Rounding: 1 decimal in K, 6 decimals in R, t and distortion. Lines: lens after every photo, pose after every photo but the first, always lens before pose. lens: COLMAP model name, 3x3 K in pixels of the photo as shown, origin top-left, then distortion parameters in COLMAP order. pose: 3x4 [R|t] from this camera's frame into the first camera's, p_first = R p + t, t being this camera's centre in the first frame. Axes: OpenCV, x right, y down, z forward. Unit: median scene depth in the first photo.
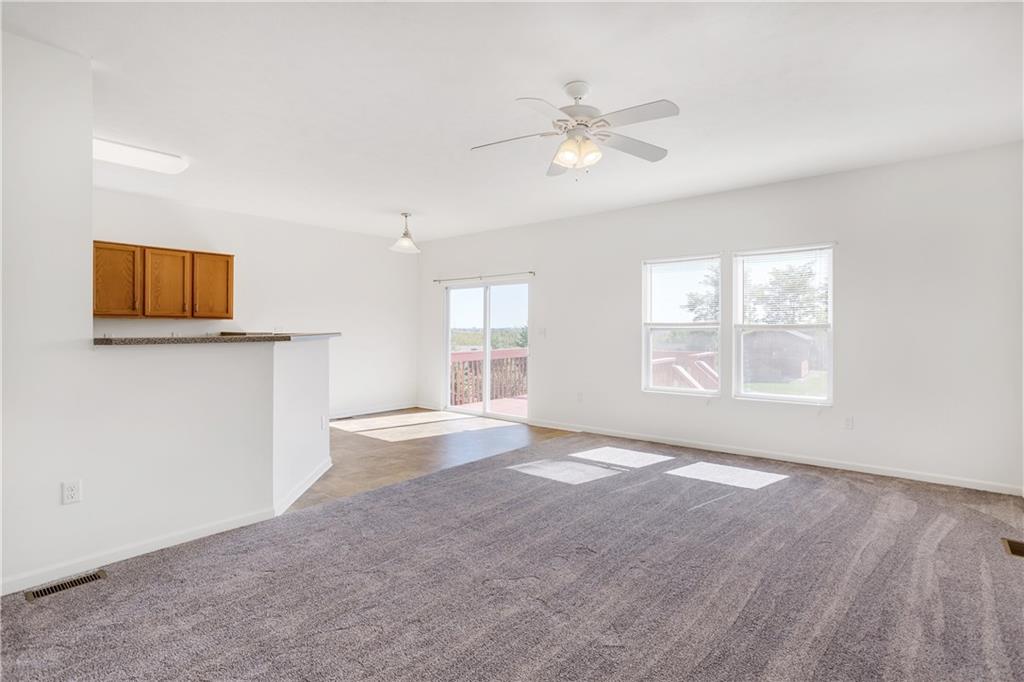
lens RADIAL K [[515.4, 0, 514.1], [0, 515.4, 333.8], [0, 0, 1]] dist [-0.066064, 0.045480]
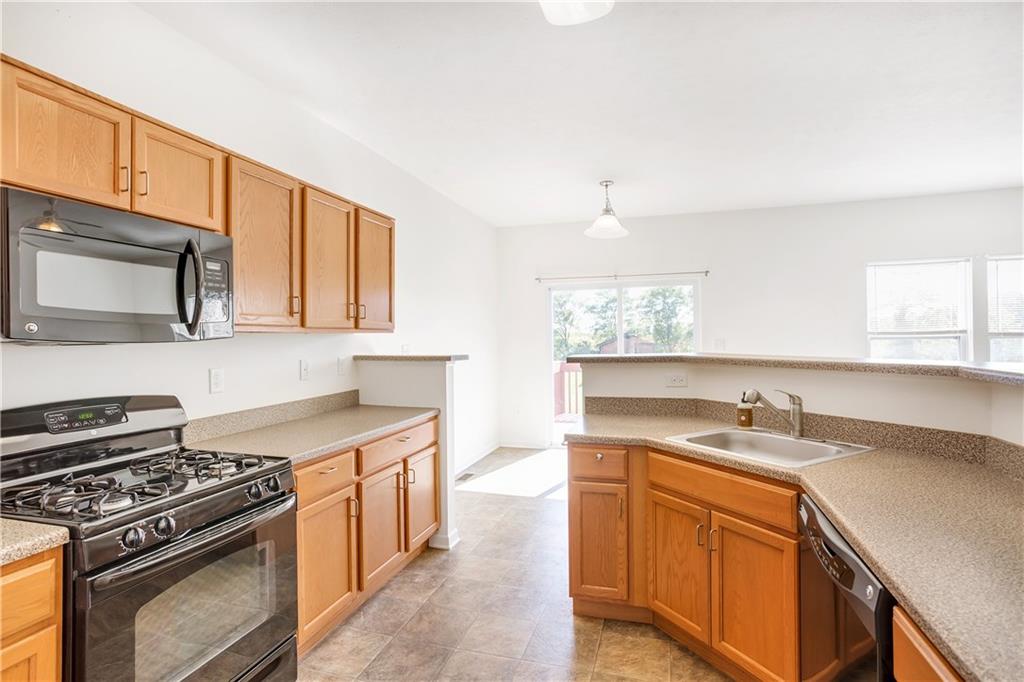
lens RADIAL K [[515.4, 0, 514.1], [0, 515.4, 333.8], [0, 0, 1]] dist [-0.066064, 0.045480]
pose [[0.922725, -0.012841, 0.385244, -0.681728], [0.019016, 0.999744, -0.012222, -0.019079], [-0.384989, 0.018604, 0.922734, 0.444779]]
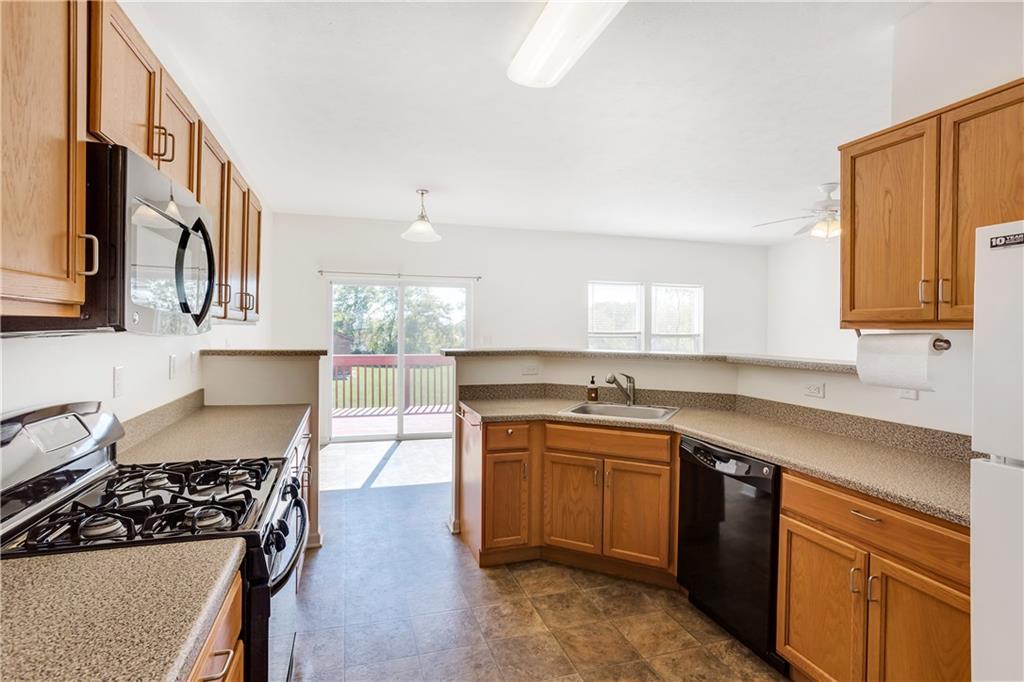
lens RADIAL K [[515.4, 0, 514.1], [0, 515.4, 333.8], [0, 0, 1]] dist [-0.066064, 0.045480]
pose [[0.535424, -0.004723, 0.844570, -0.890626], [0.000377, 0.999986, 0.005353, -0.023870], [-0.844583, -0.002547, 0.535418, 0.524710]]
